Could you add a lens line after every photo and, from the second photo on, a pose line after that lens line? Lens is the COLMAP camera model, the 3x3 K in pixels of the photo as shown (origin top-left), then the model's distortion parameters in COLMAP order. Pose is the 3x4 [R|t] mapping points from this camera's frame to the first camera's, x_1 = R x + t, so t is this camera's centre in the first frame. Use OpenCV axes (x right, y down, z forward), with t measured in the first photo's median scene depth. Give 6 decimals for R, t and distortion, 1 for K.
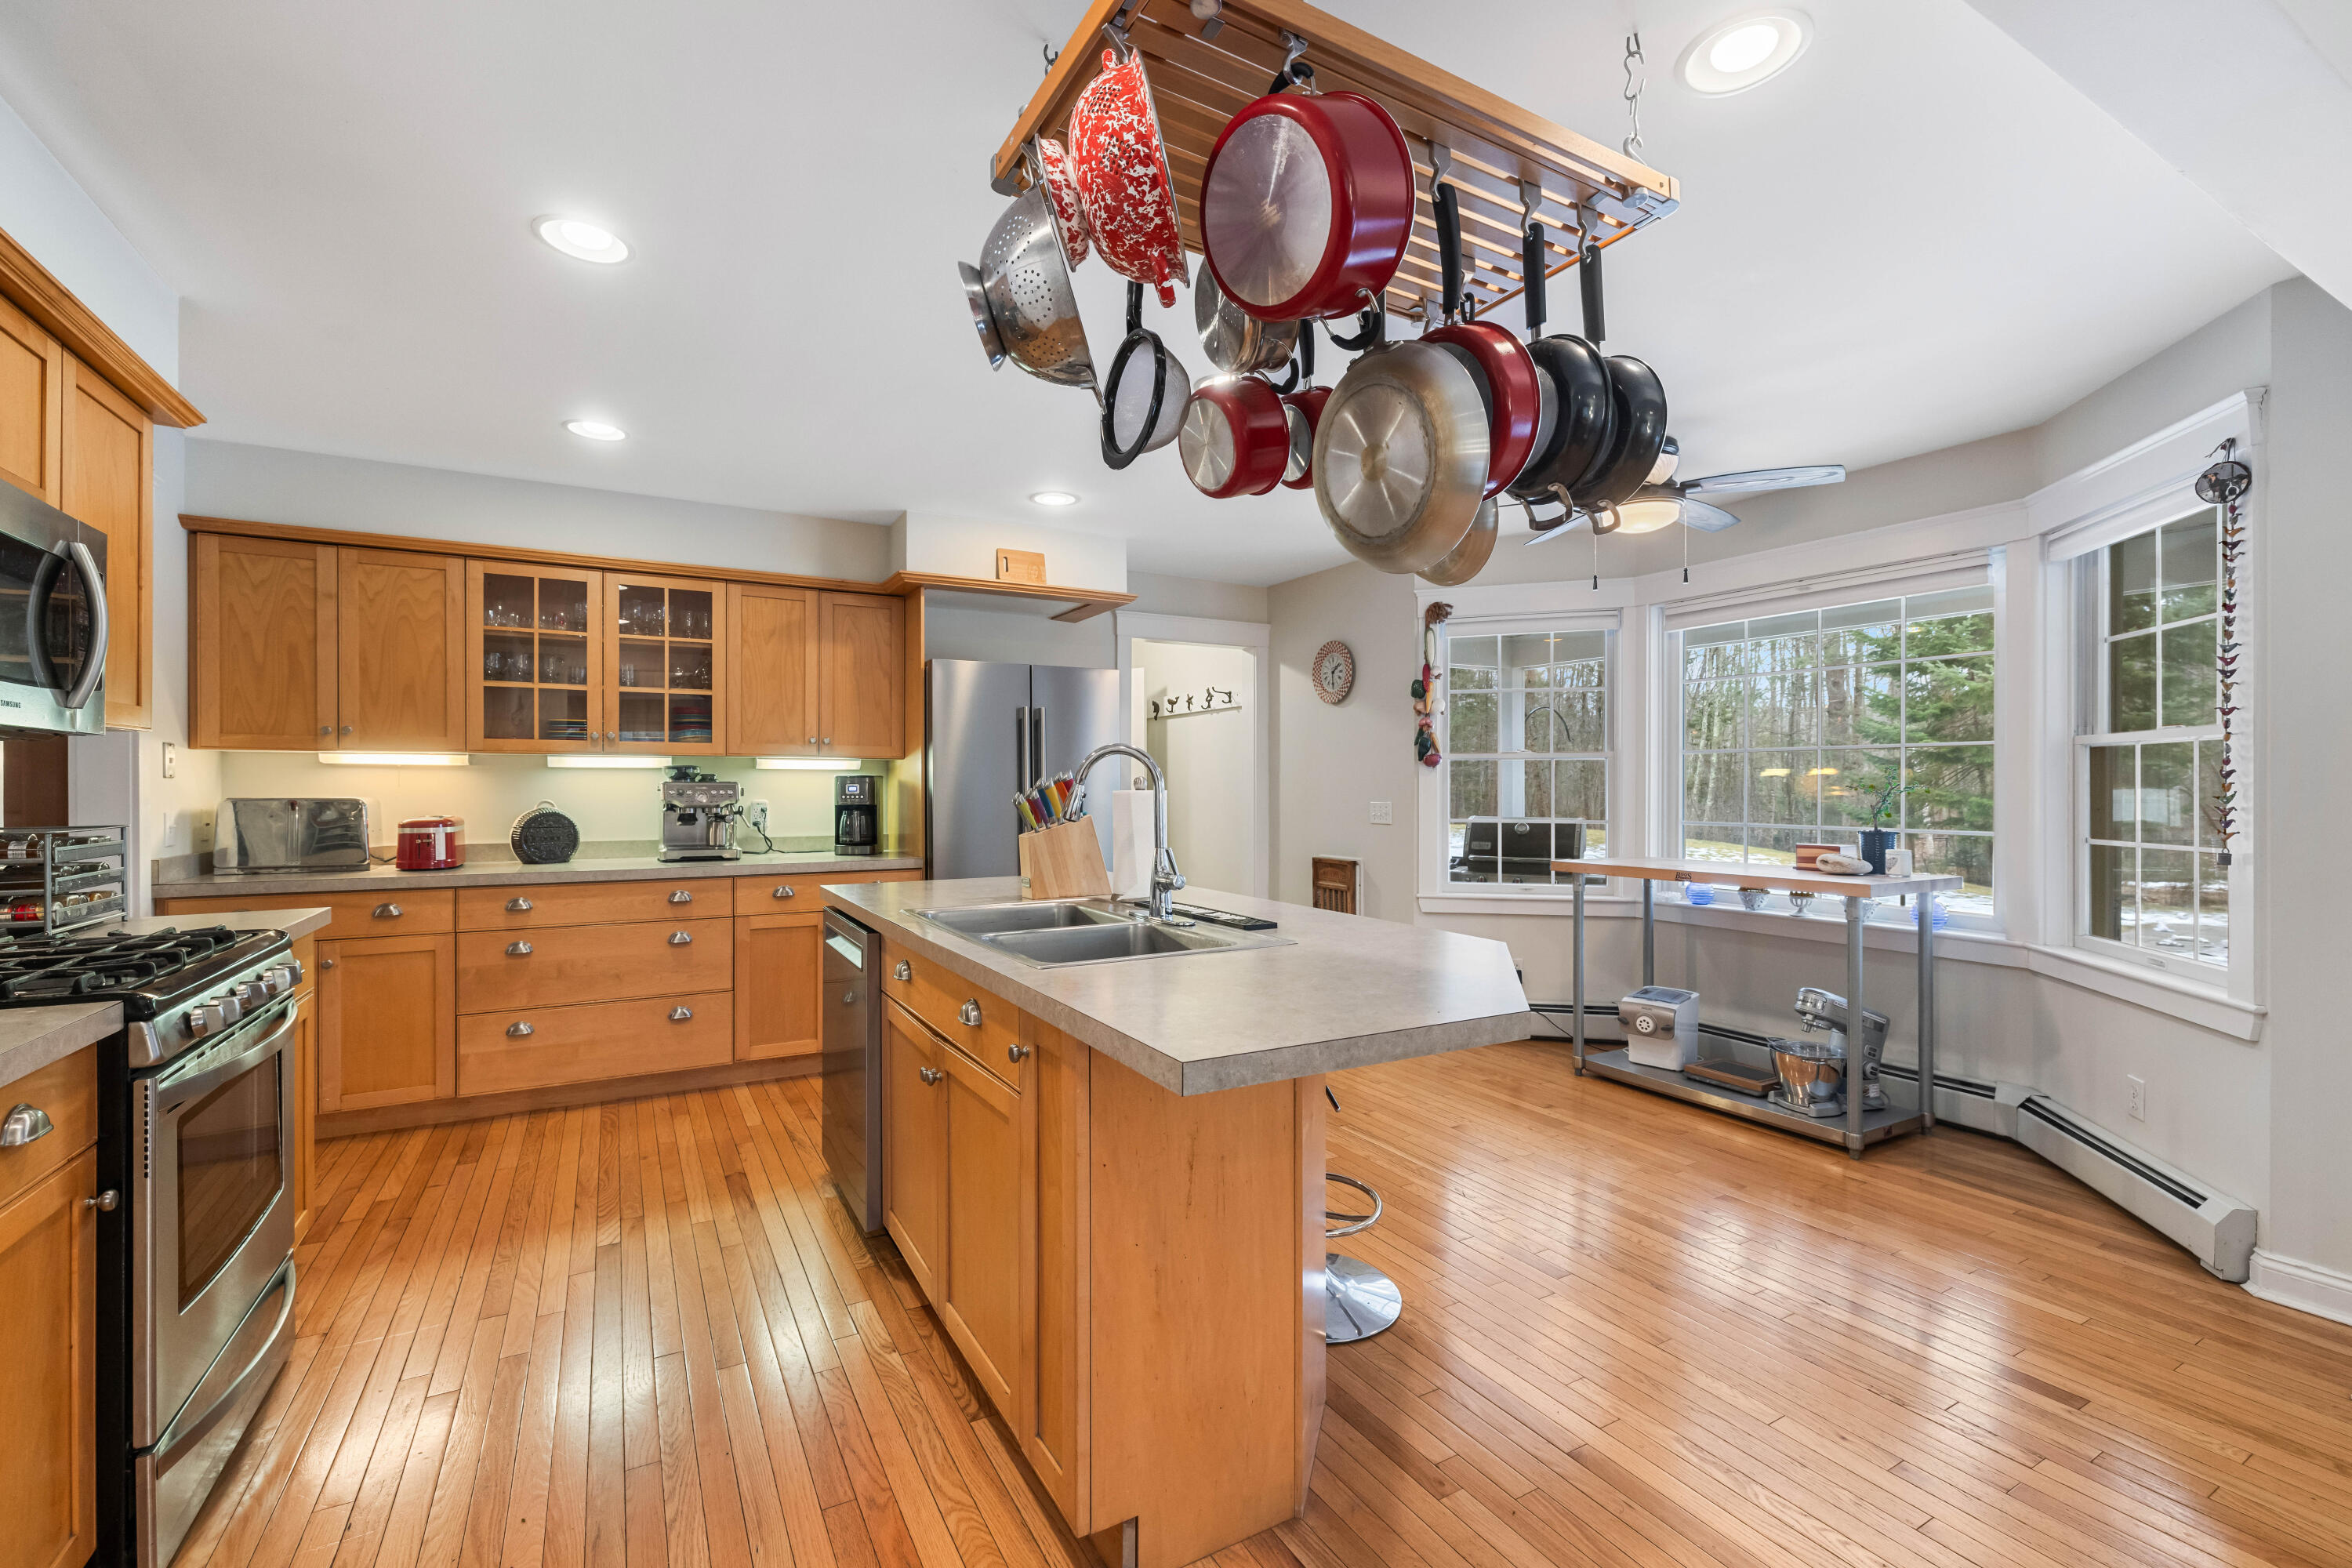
lens RADIAL K [[992.9, 0, 1167.7], [0, 992.9, 784.9], [0, 0, 1]] dist [0.001009, -0.000375]
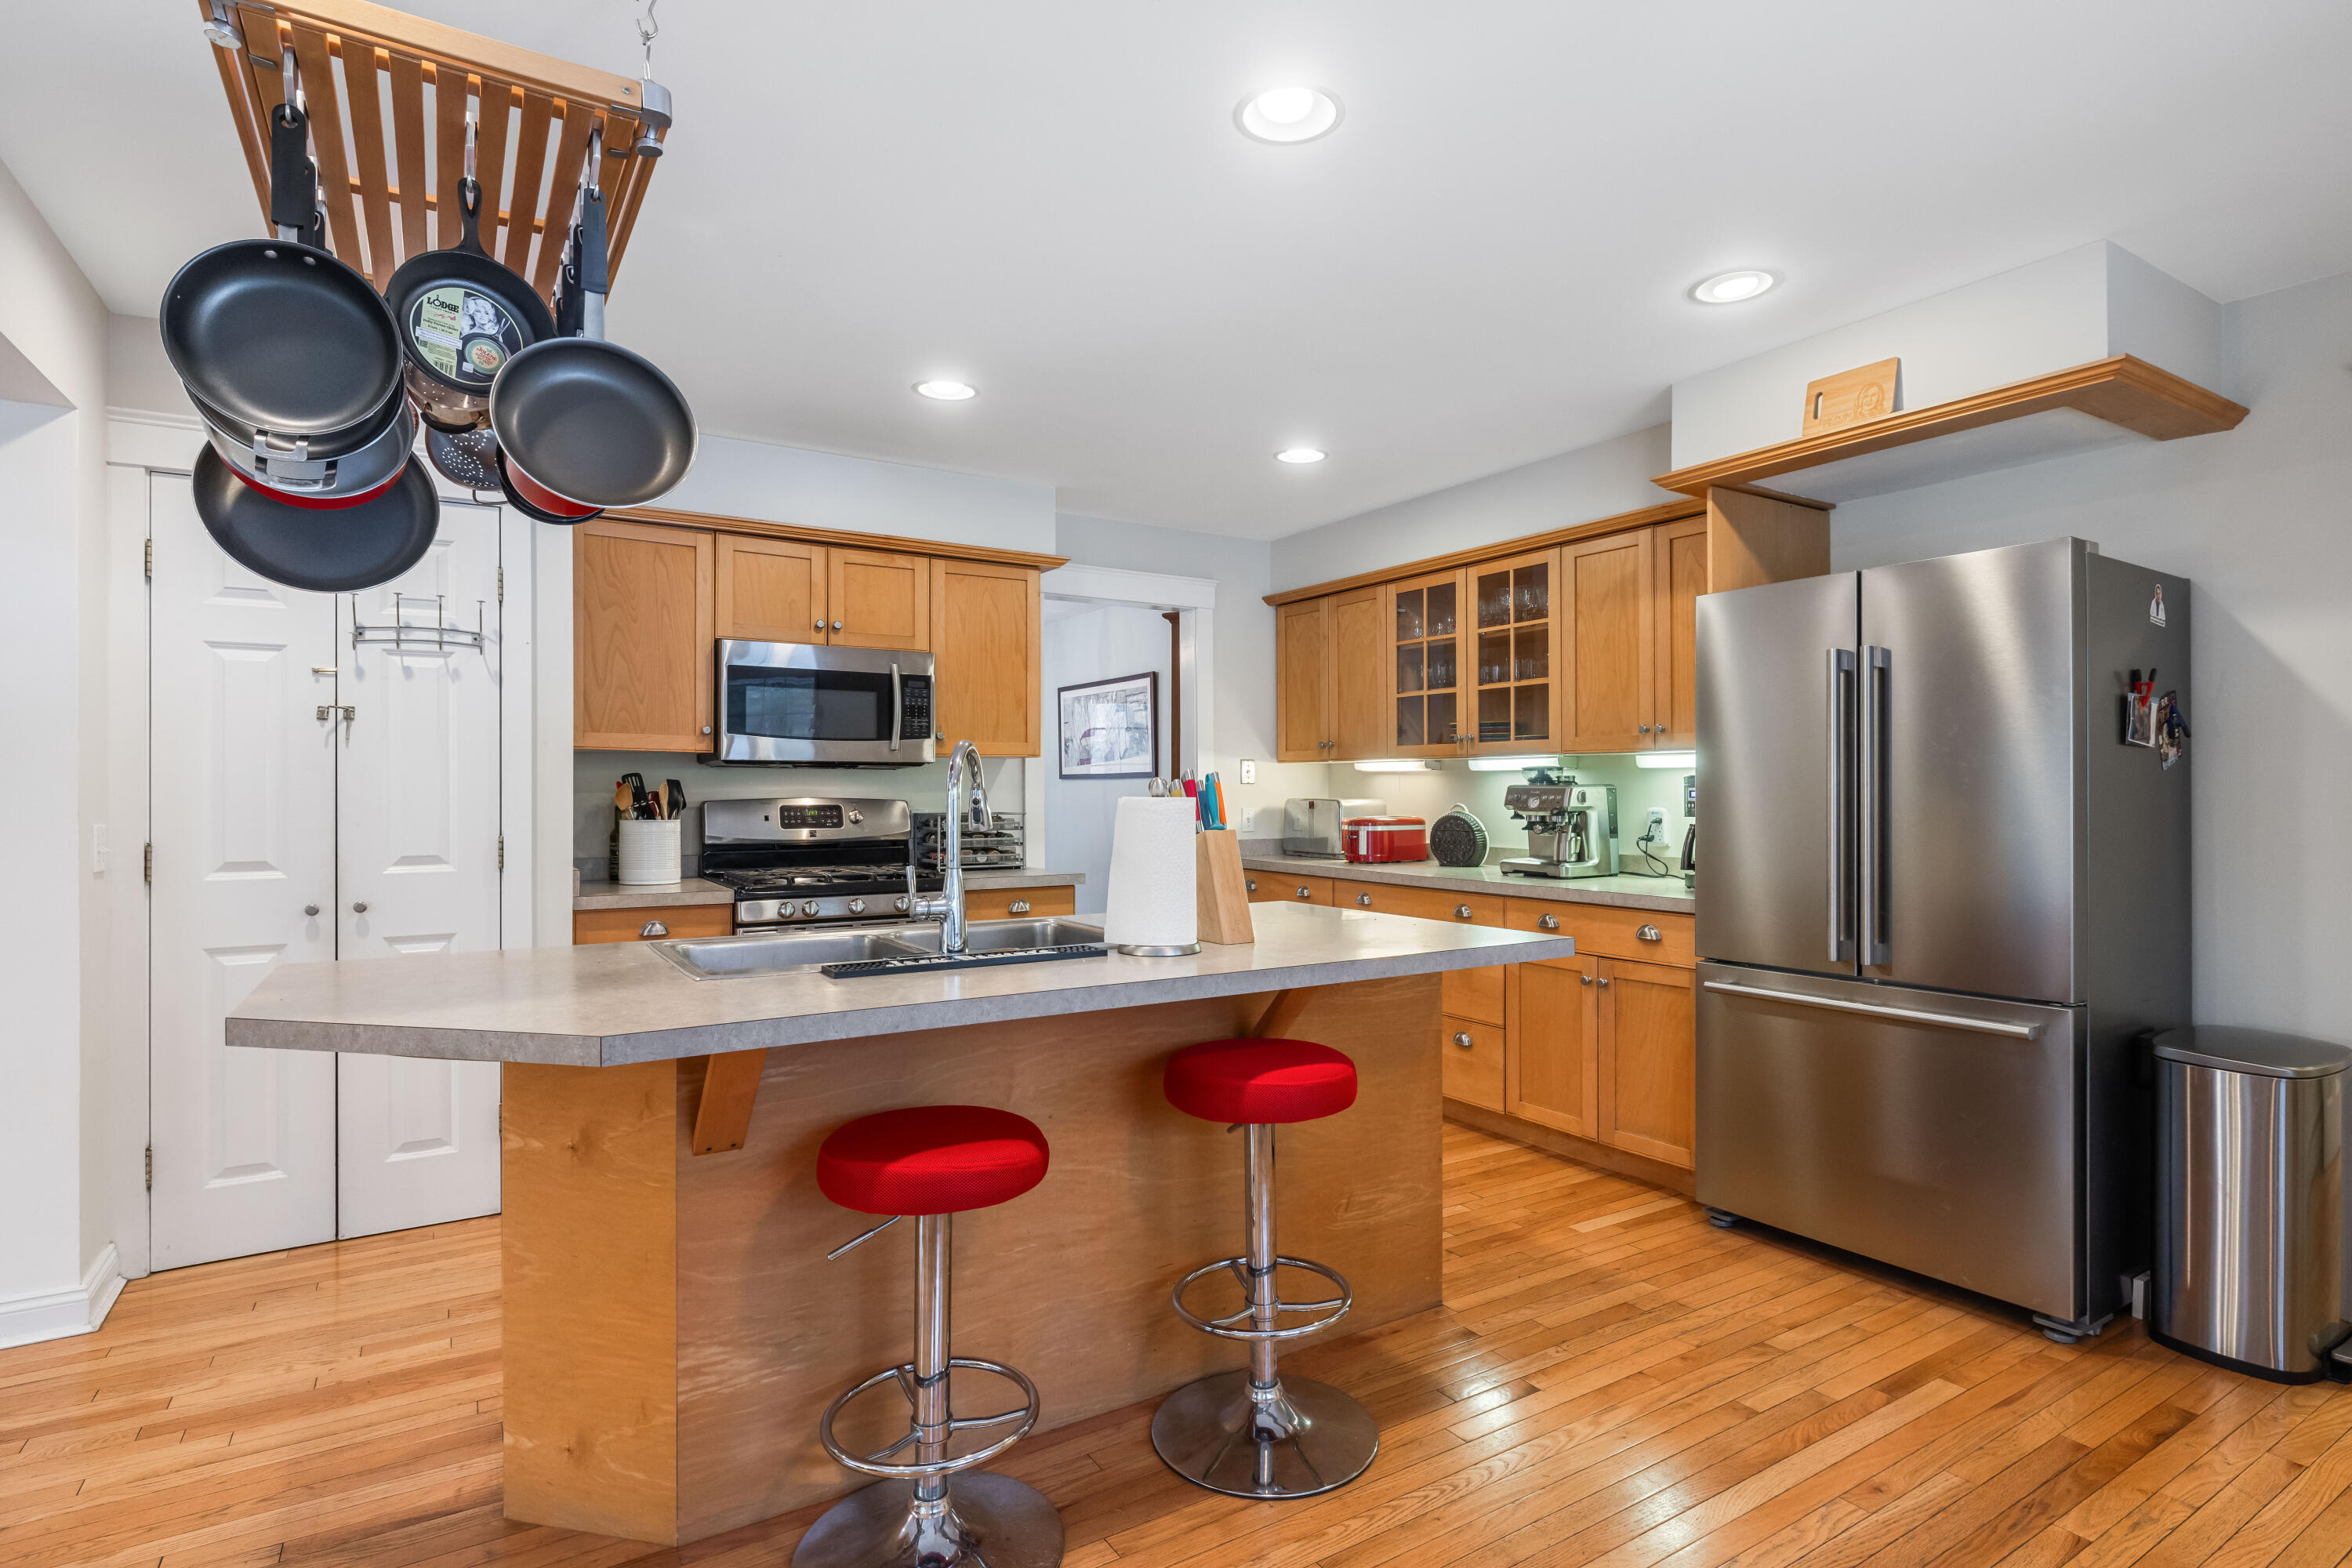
lens RADIAL K [[1176.0, 0, 1176.0], [0, 1176.0, 784.0], [0, 0, 1]] dist [-0.002574, 0.000348]
pose [[0.048120, -0.003790, -0.998834, 0.568283], [0.001129, 0.999992, -0.003740, -0.000623], [0.998841, -0.000948, 0.048124, 0.677358]]
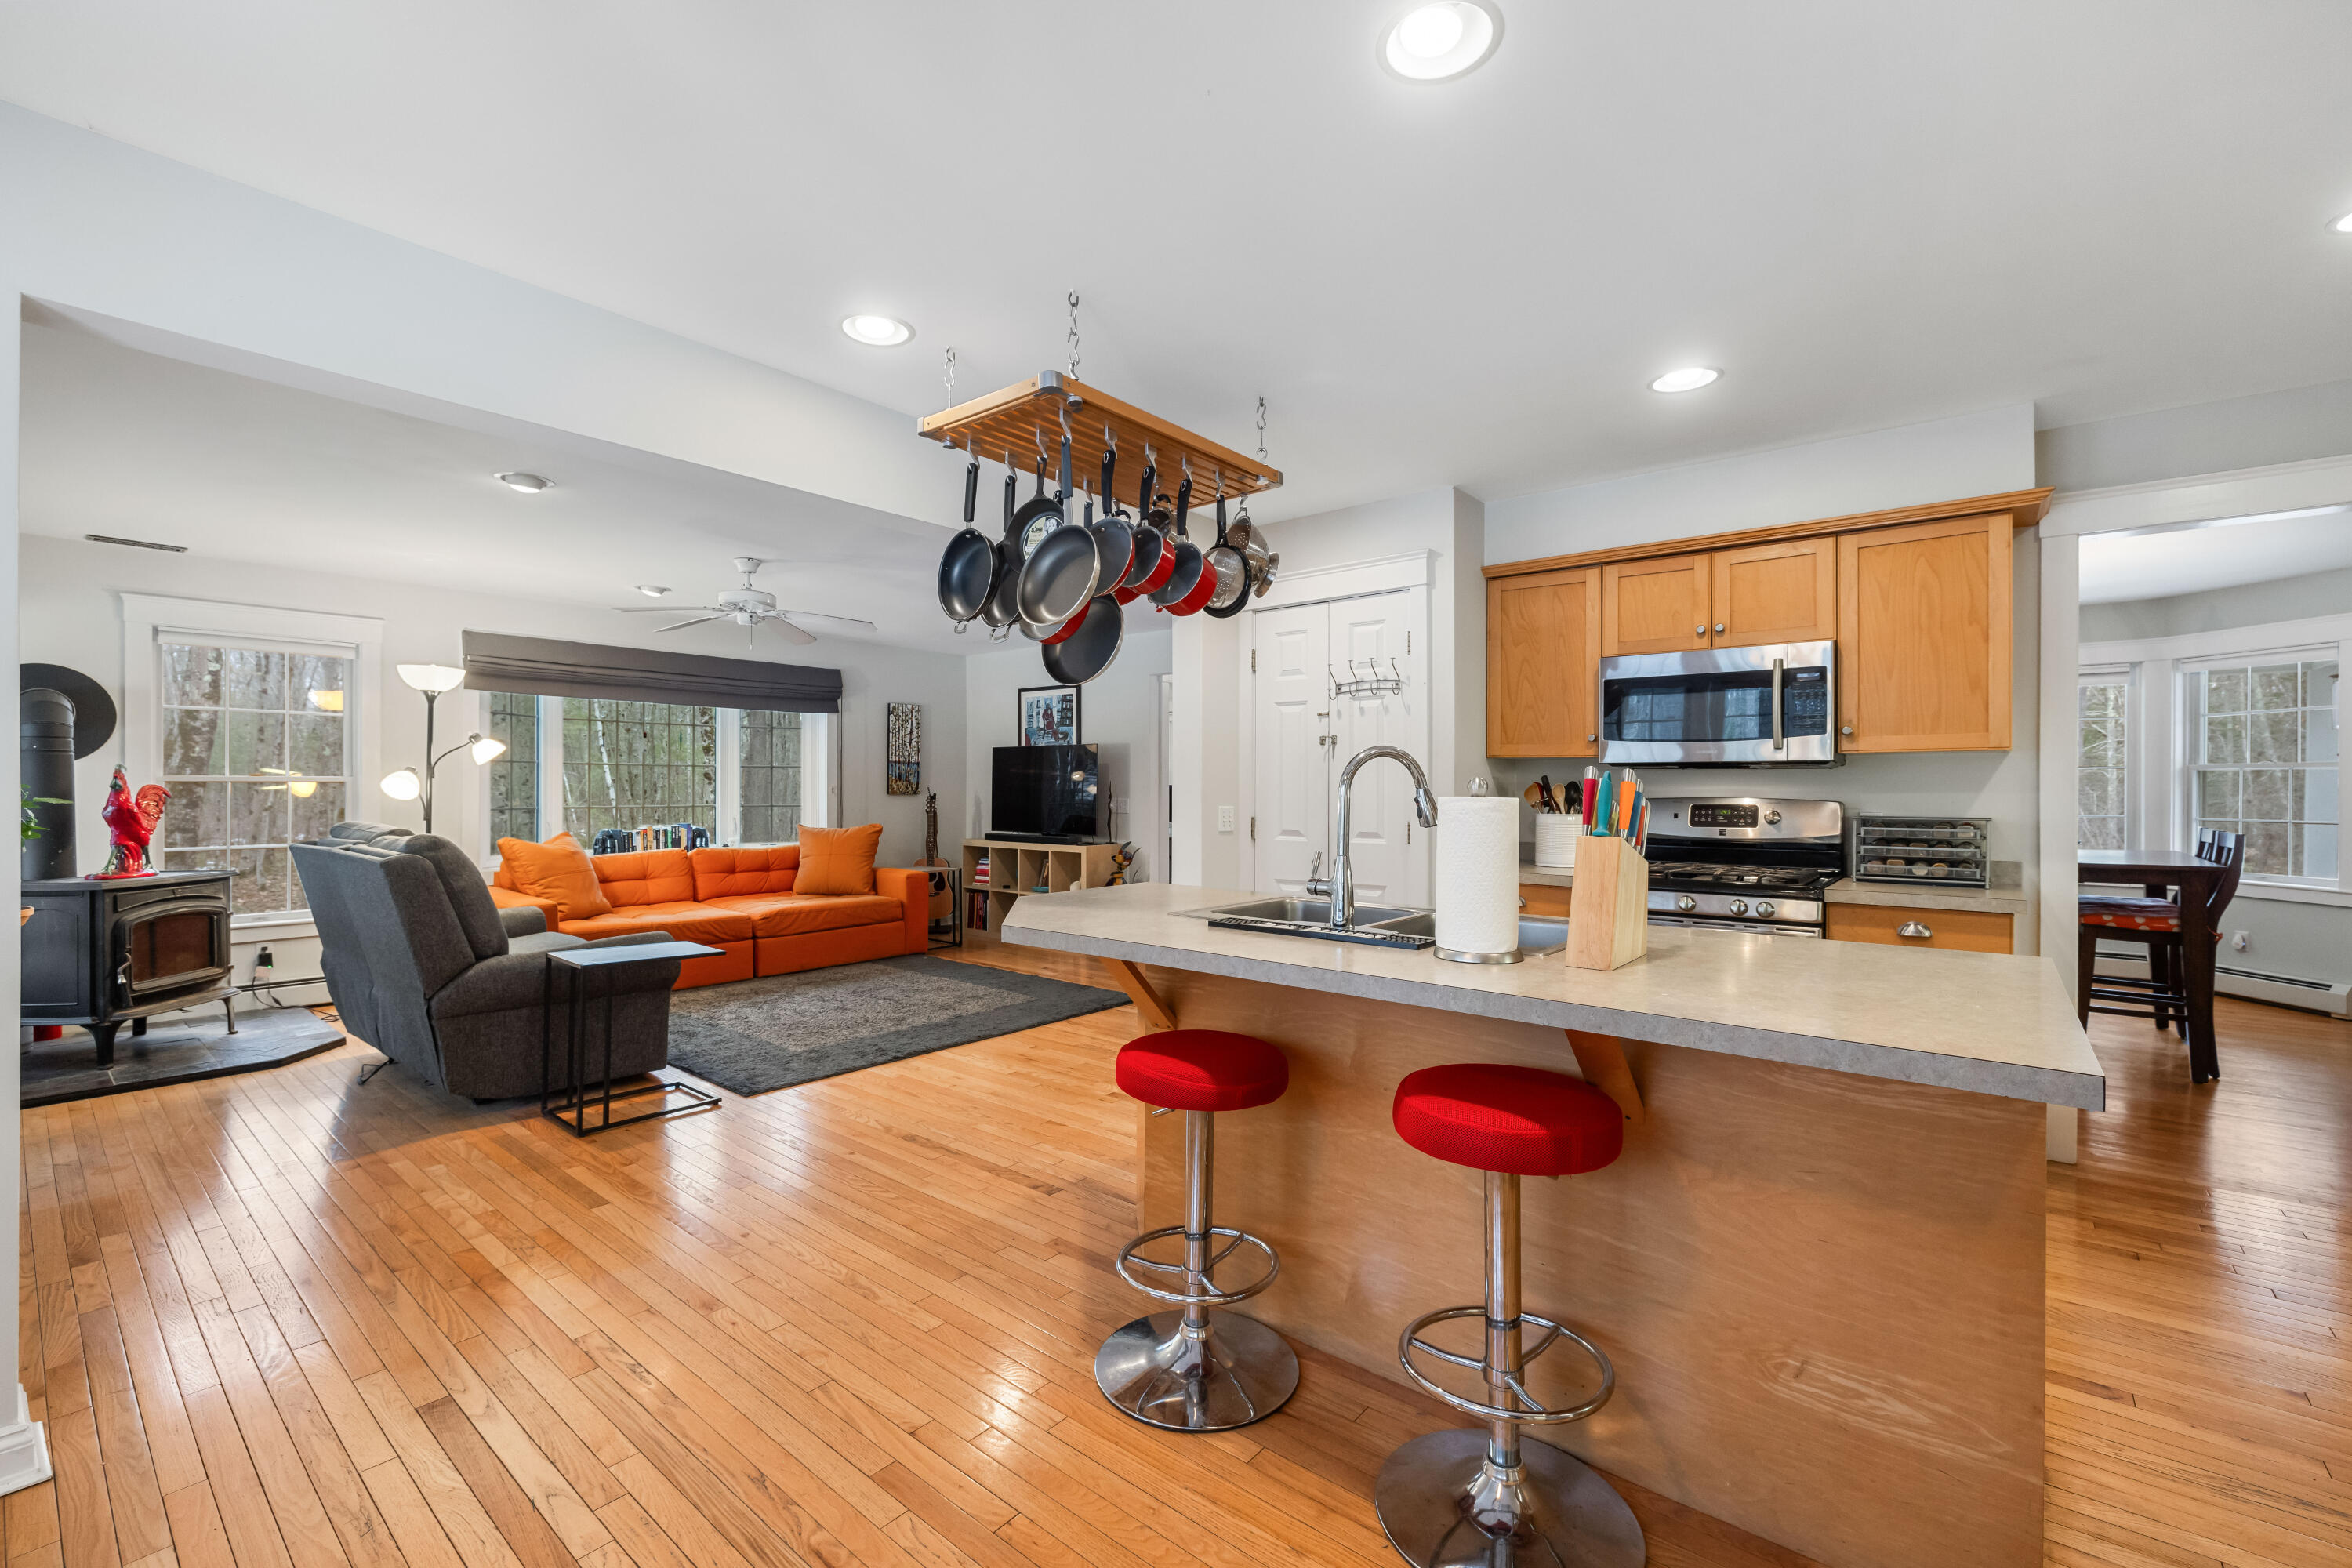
lens RADIAL K [[992.9, 0, 1167.7], [0, 992.9, 784.9], [0, 0, 1]] dist [0.001009, -0.000375]
pose [[-0.936017, -0.002246, -0.351948, 0.287633], [-0.001606, 0.999996, -0.002110, -0.001367], [0.351951, -0.001409, -0.936017, 1.097112]]
